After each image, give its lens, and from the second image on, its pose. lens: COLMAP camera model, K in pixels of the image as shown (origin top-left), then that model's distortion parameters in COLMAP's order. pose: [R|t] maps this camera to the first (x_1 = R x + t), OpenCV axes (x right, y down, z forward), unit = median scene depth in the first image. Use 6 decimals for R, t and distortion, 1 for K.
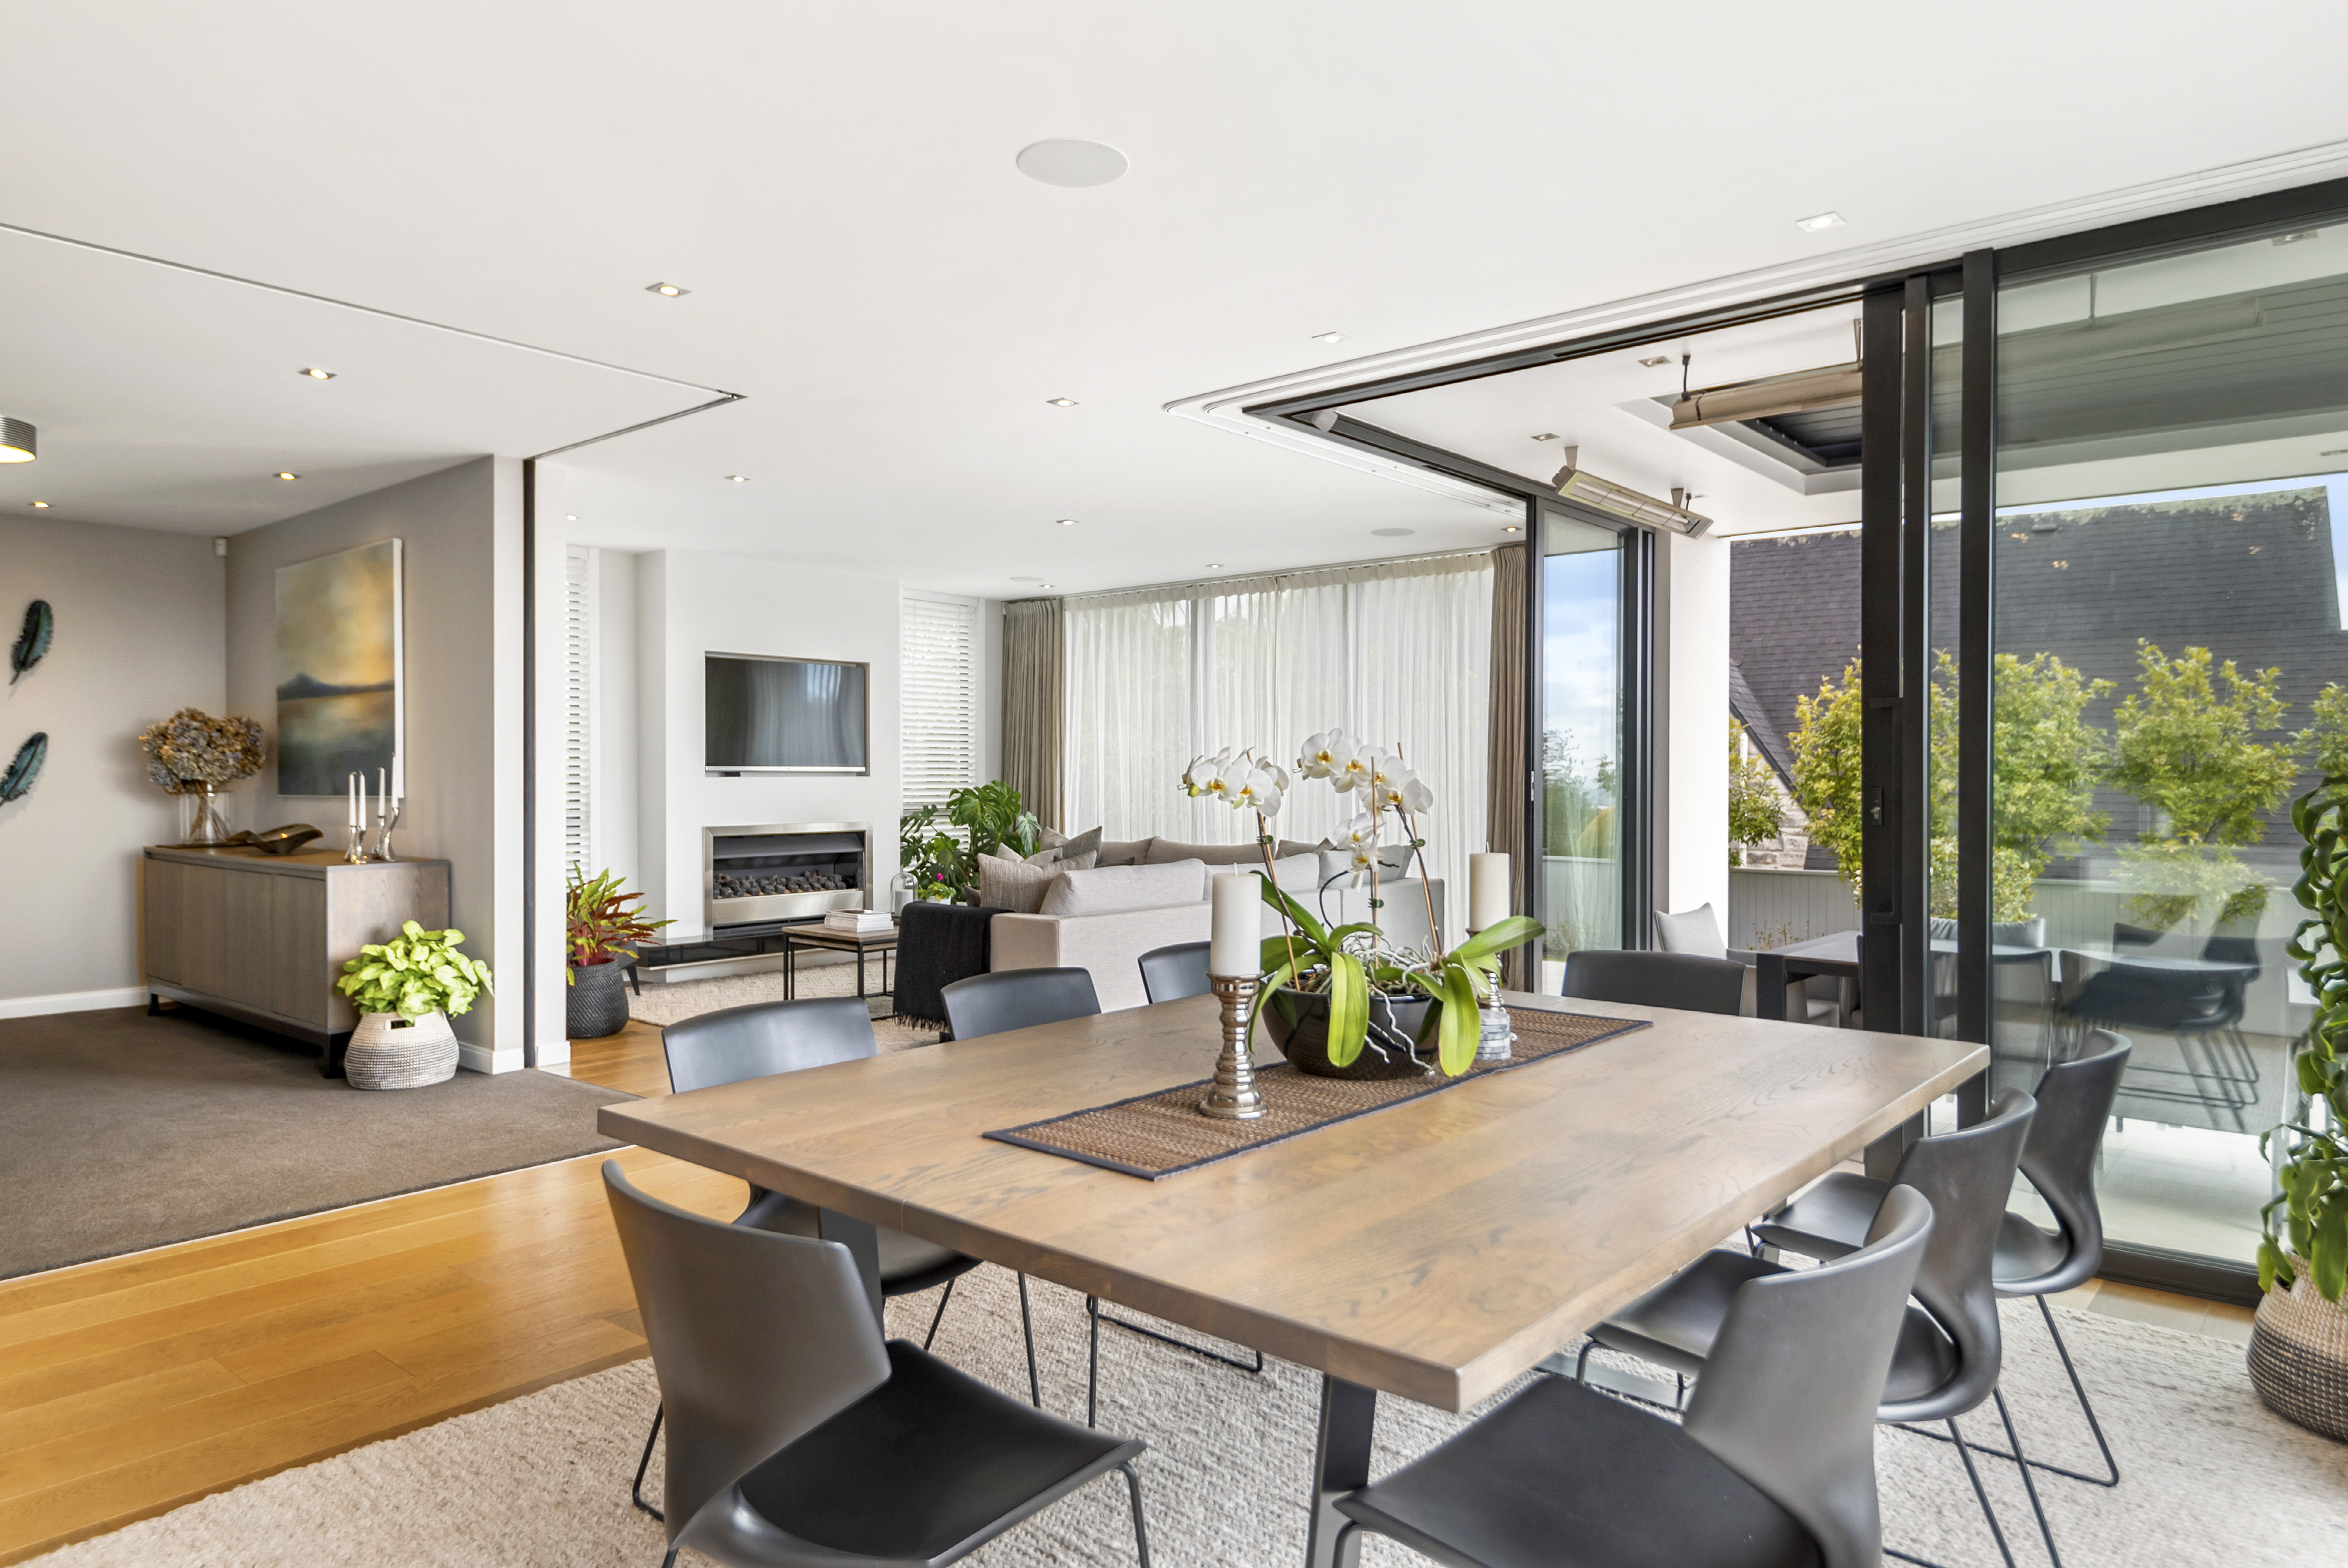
lens RADIAL K [[1451.6, 0, 1174.0], [0, 1451.6, 784.0], [0, 0, 1]] dist [0.004367, 0.000819]
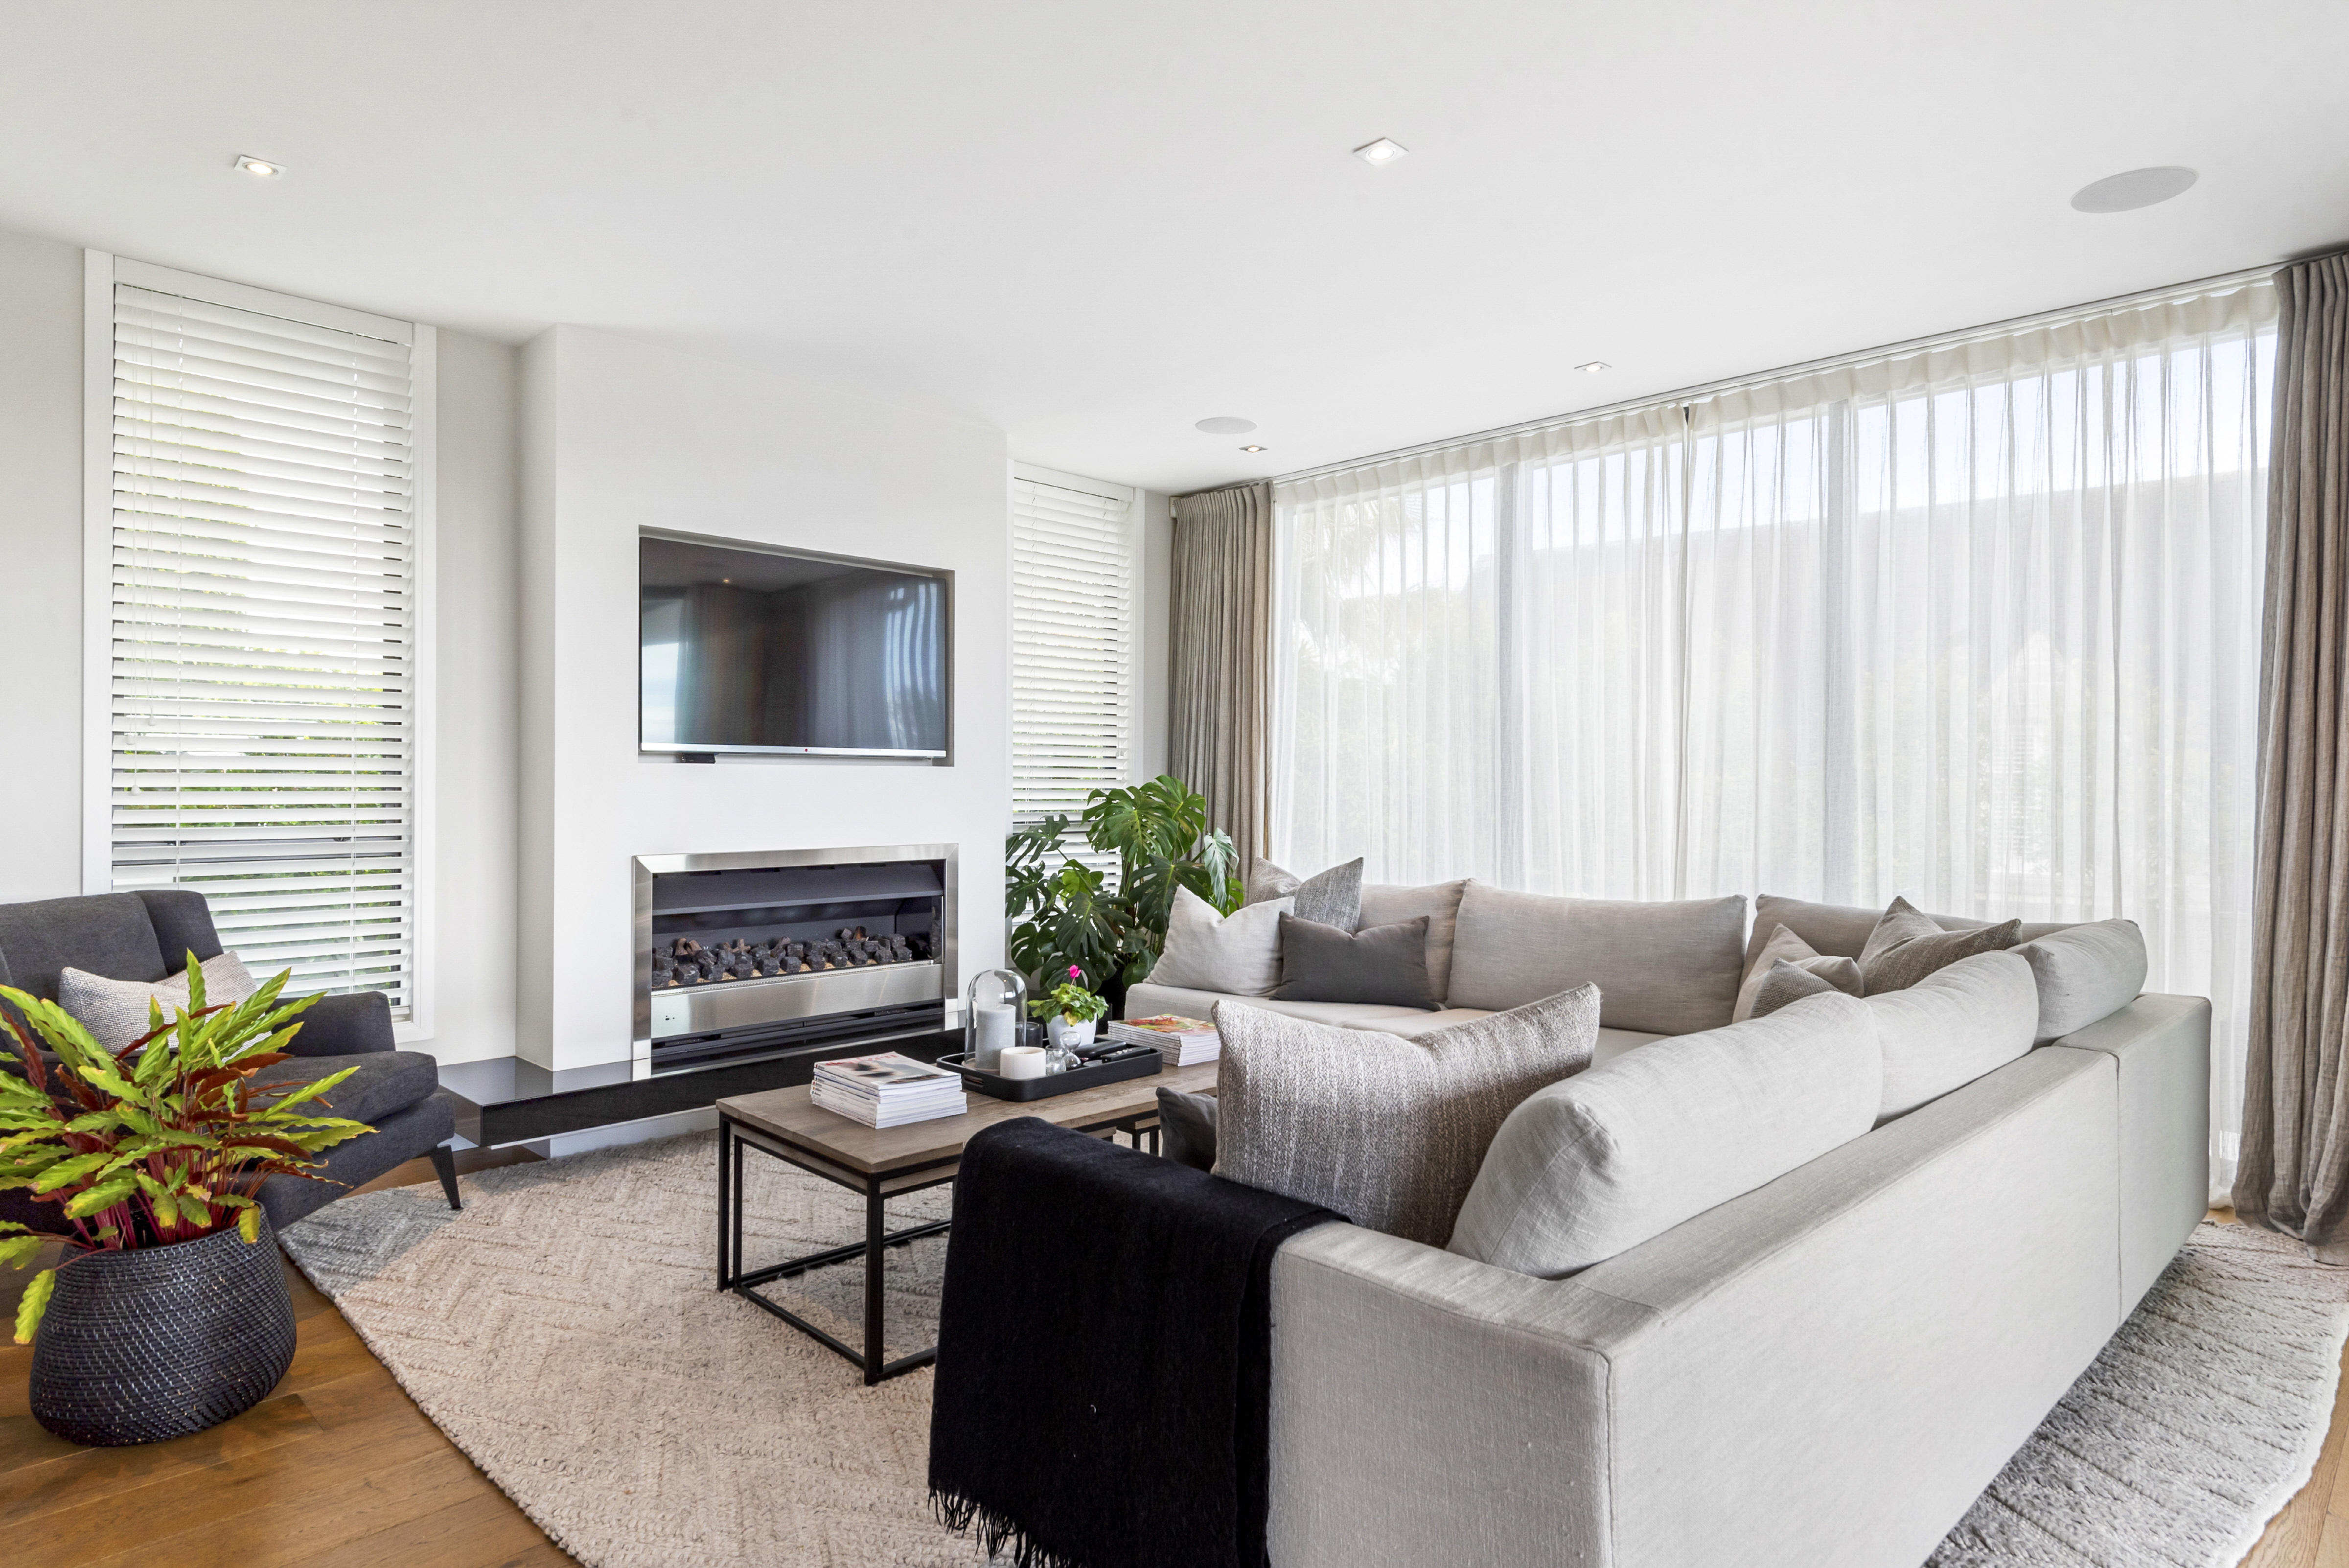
lens RADIAL K [[1328.1, 0, 1174.5], [0, 1328.1, 784.0], [0, 0, 1]] dist [-0.000130, -0.000127]
pose [[0.996859, 0.004679, -0.079064, -0.075622], [-0.005045, 0.999978, -0.004422, 0.003572], [0.079041, 0.004807, 0.996860, 0.455047]]
